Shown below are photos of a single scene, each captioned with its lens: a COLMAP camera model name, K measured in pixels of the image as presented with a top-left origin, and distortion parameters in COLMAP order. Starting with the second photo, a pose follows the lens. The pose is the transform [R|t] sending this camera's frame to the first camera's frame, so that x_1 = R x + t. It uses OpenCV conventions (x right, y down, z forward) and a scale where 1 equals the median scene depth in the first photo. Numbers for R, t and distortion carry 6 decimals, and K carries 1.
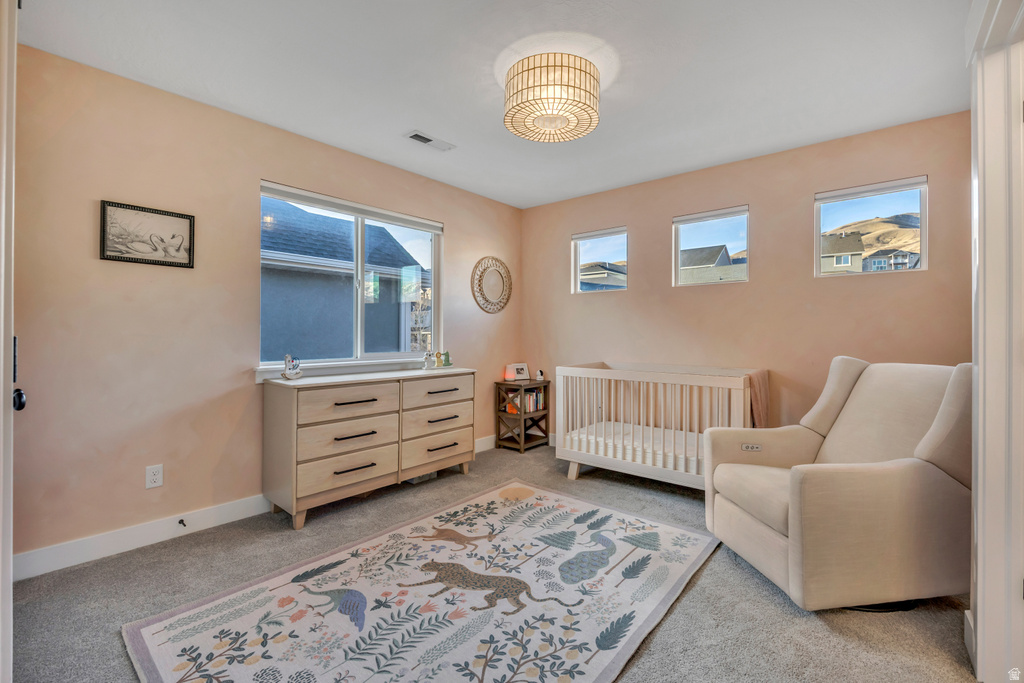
lens RADIAL K [[440.7, 0, 511.1], [0, 440.7, 336.0], [0, 0, 1]] dist [-0.005201, -0.000529]
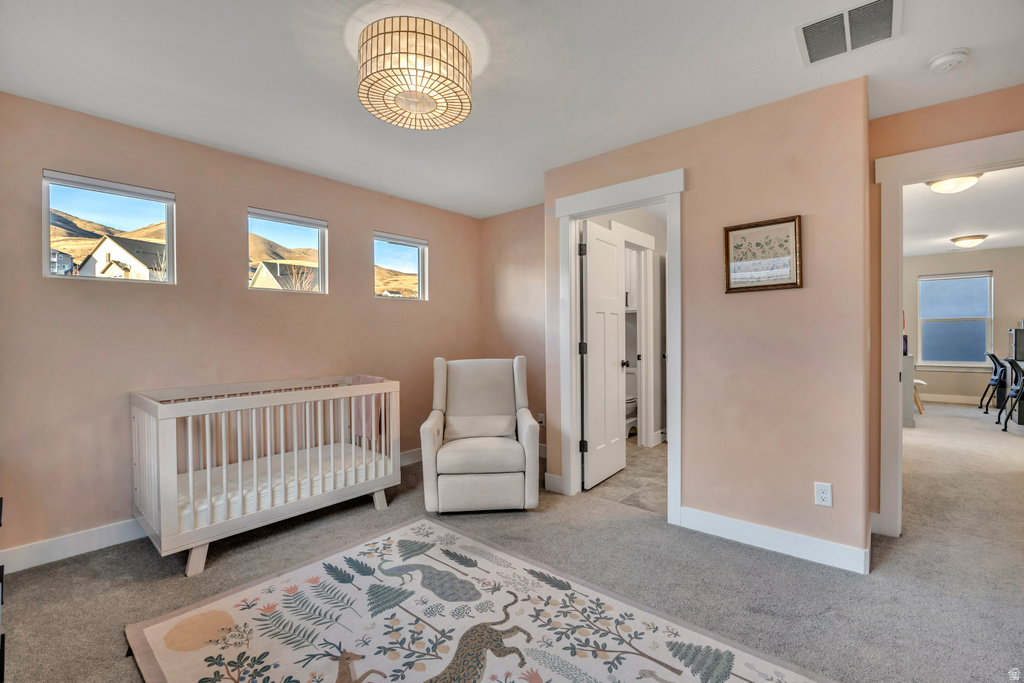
lens RADIAL K [[440.7, 0, 512.0], [0, 440.7, 339.9], [0, 0, 1]] dist [-0.005201, -0.000529]
pose [[0.001660, -0.008920, 0.999959, -0.740396], [0.008835, 0.999921, 0.008905, -0.030585], [-0.999960, 0.008820, 0.001739, 0.780516]]
